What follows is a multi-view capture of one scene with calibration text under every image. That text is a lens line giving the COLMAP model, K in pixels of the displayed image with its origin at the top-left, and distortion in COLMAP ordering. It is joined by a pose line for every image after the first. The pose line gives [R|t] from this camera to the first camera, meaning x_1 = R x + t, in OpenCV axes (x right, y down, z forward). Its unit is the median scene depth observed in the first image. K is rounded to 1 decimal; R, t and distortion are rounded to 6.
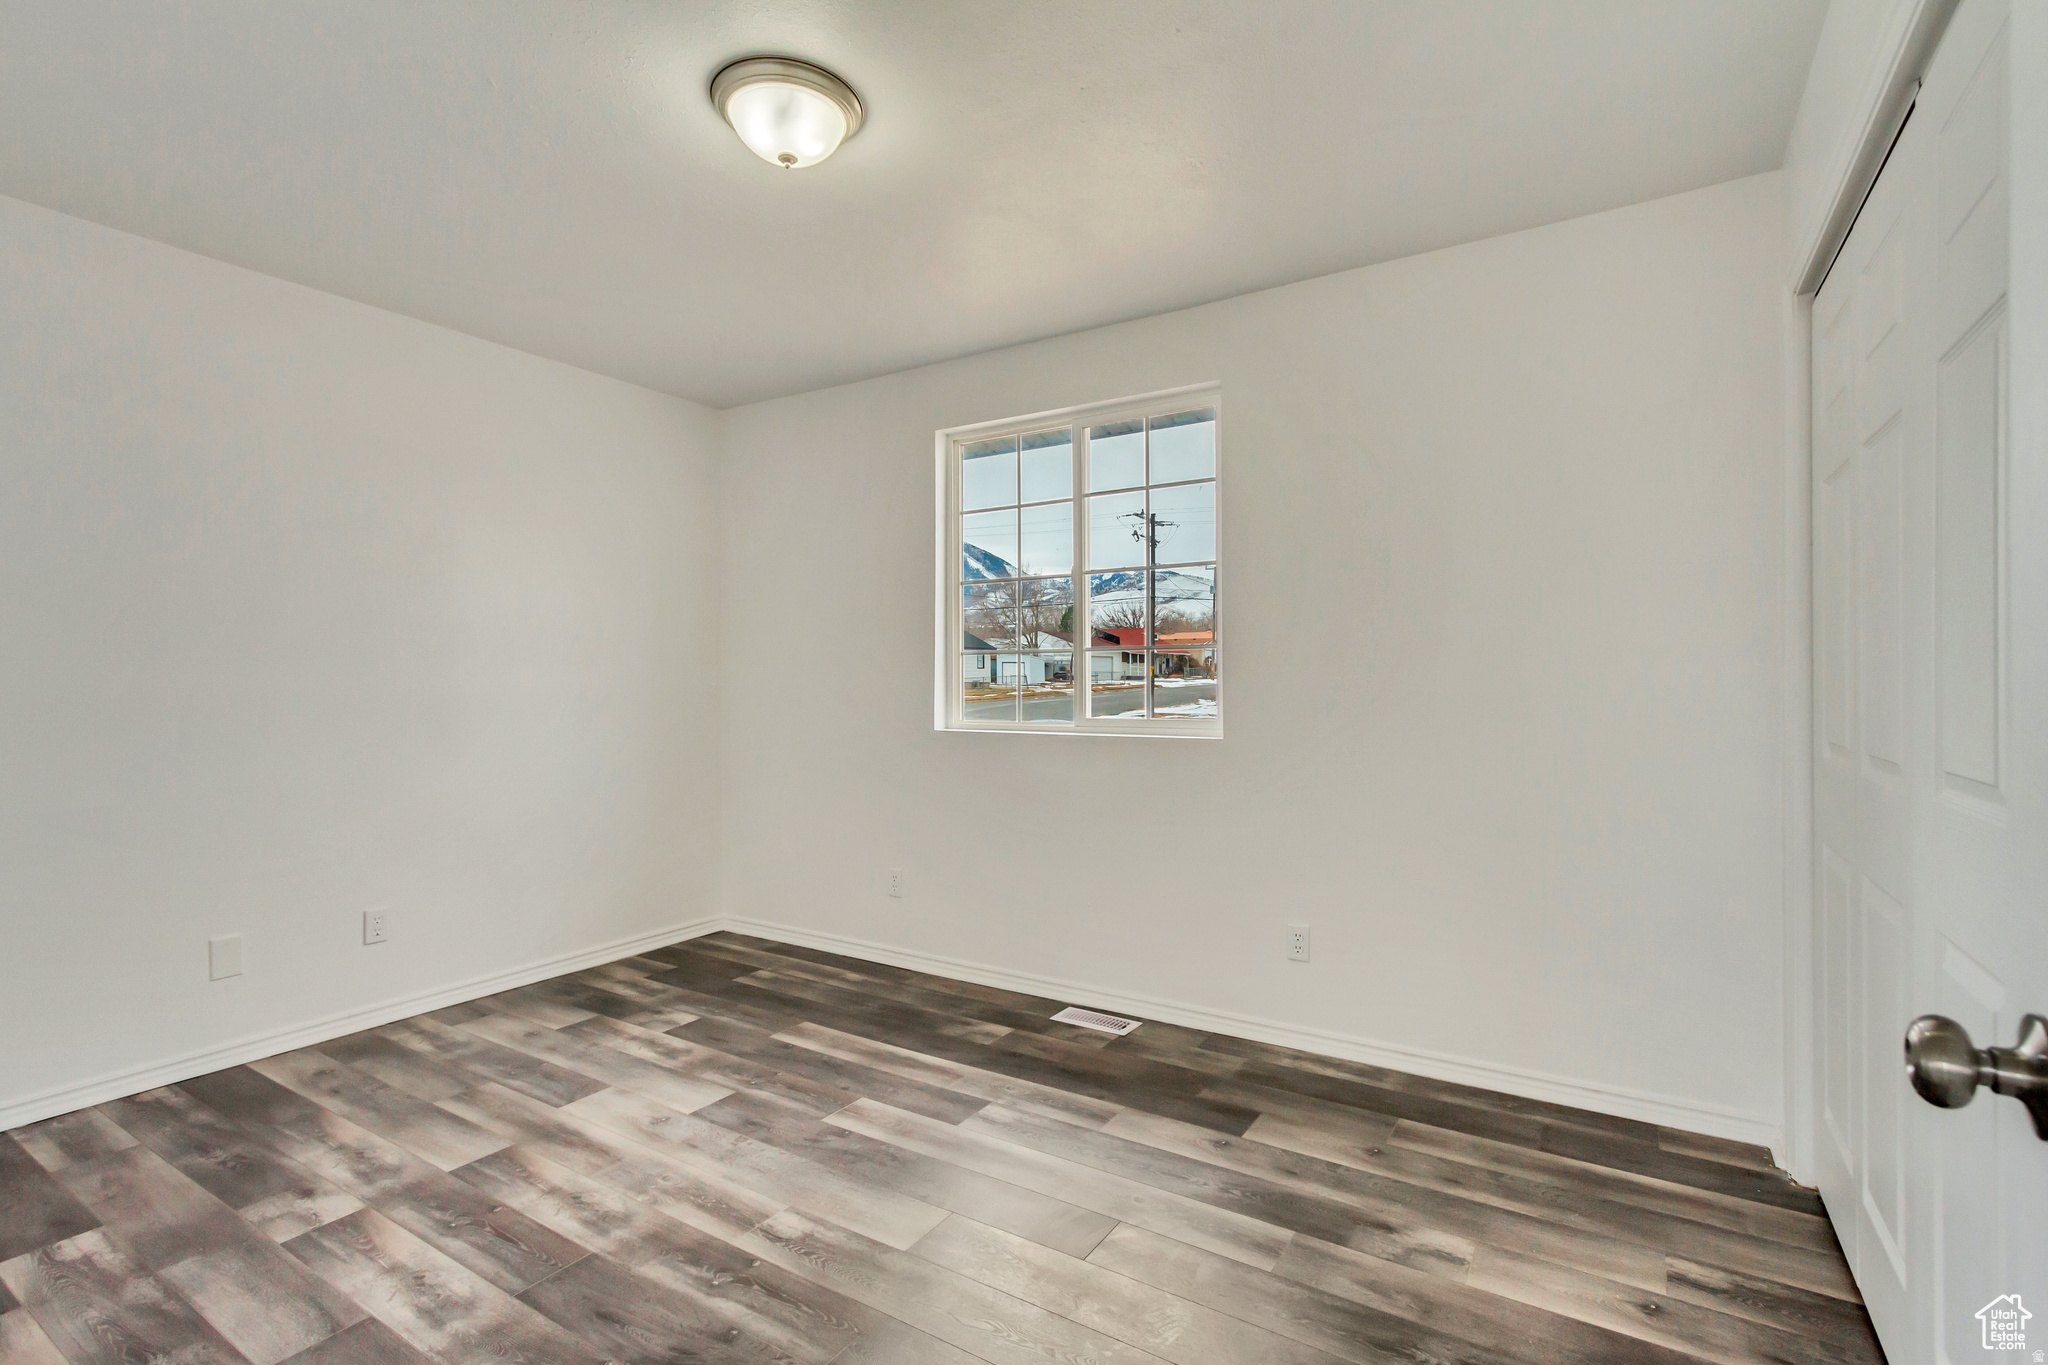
lens RADIAL K [[951.6, 0, 1024.0], [0, 951.6, 682.5], [0, 0, 1]] dist [0.001365, -0.001592]
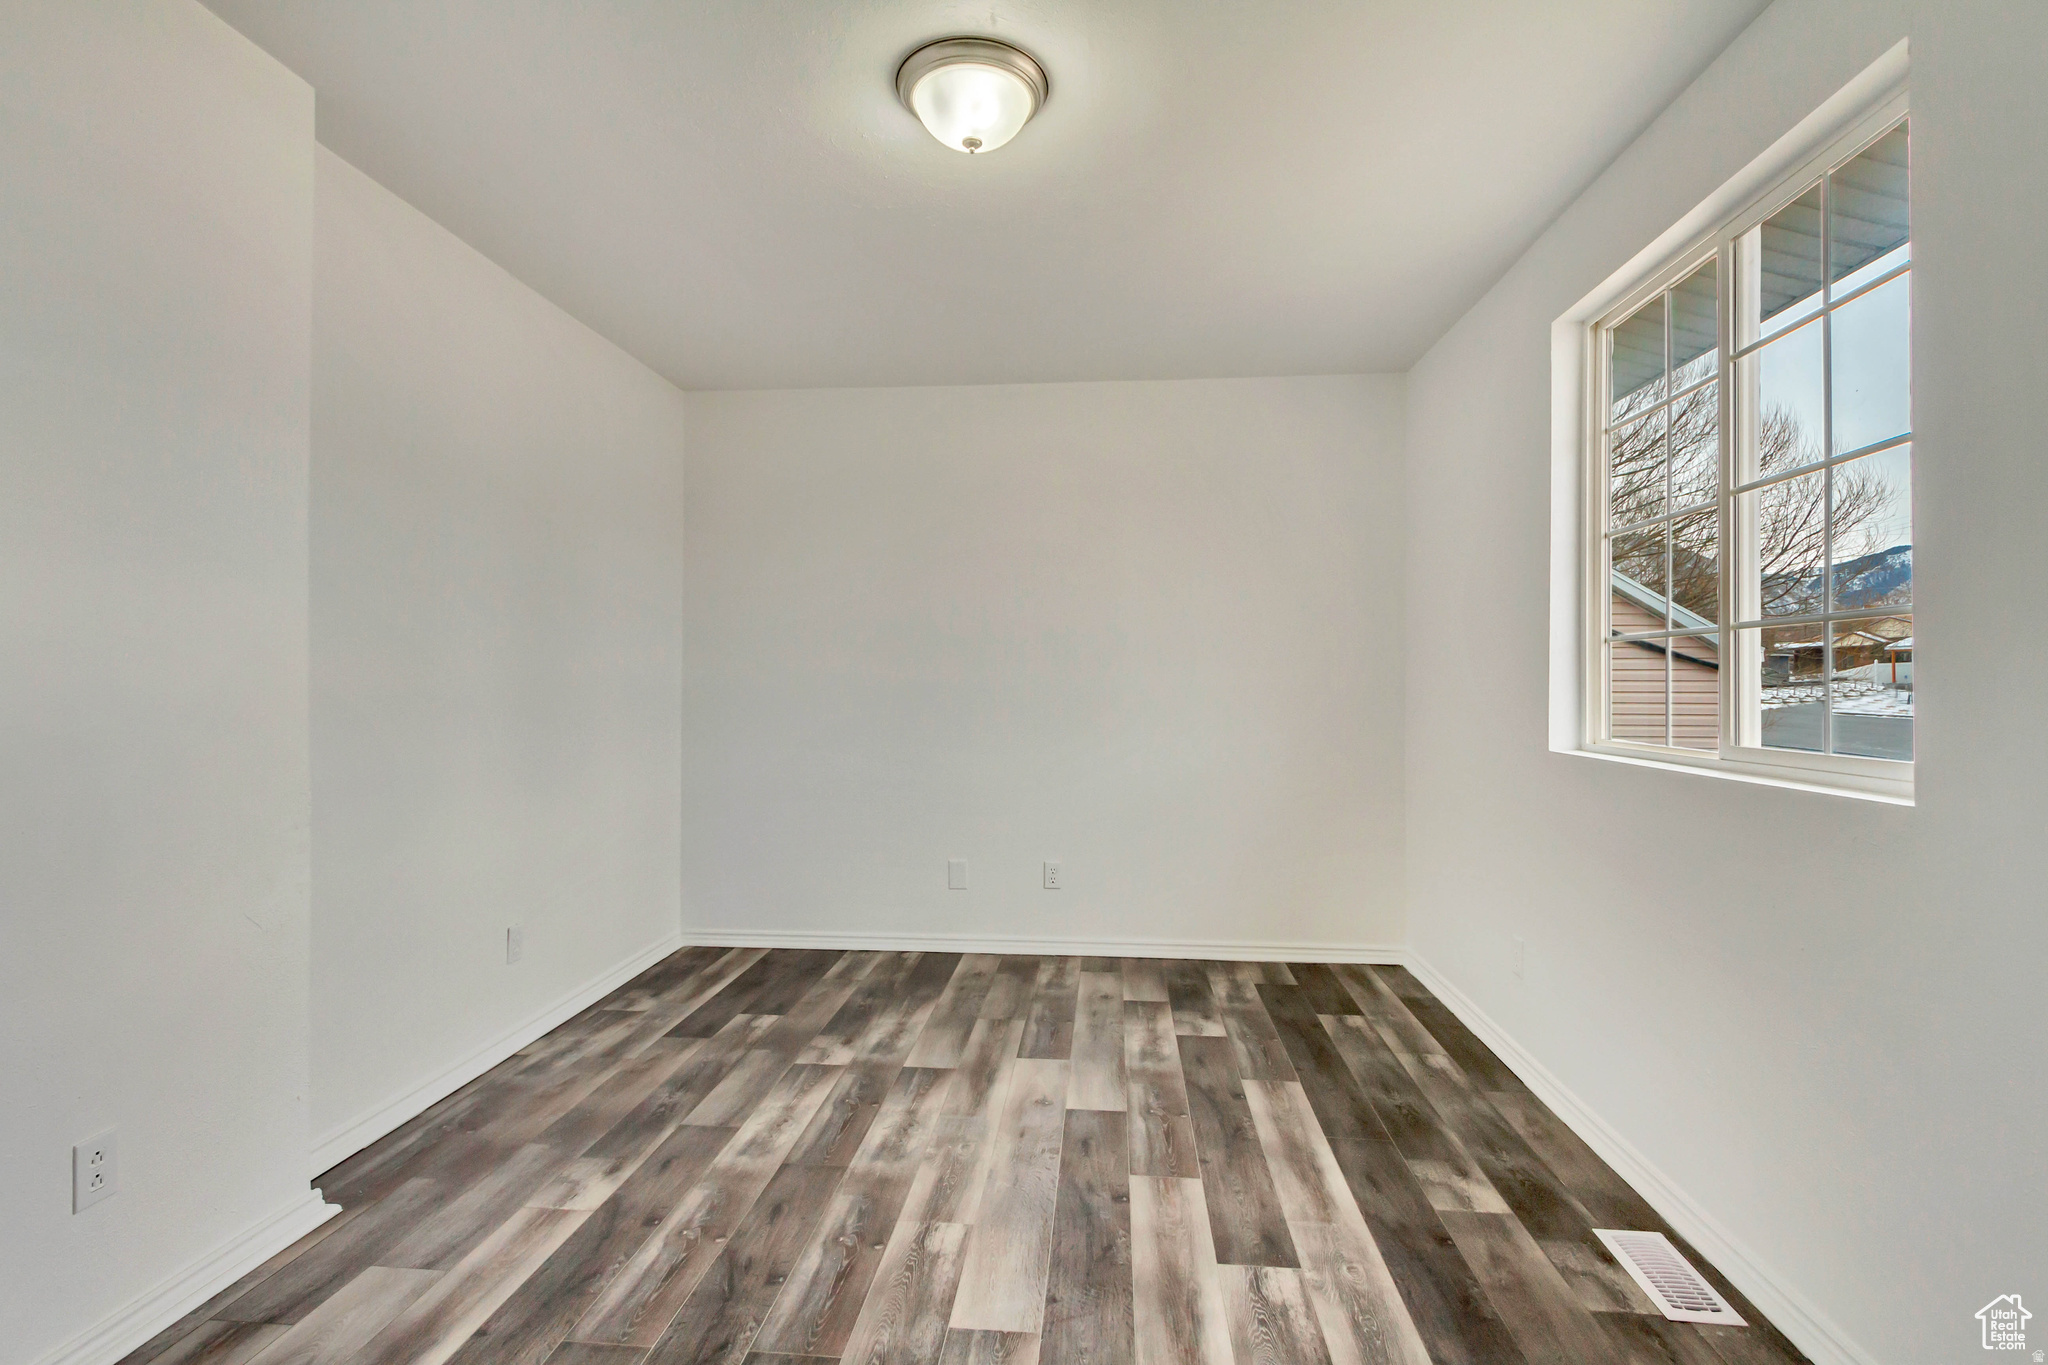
lens RADIAL K [[951.6, 0, 1024.0], [0, 951.6, 682.5], [0, 0, 1]] dist [0.001365, -0.001592]
pose [[0.454994, 0.005737, -0.890476, 0.457437], [-0.006244, 0.999975, 0.003252, -0.000227], [0.890473, 0.004080, 0.455019, 0.440622]]
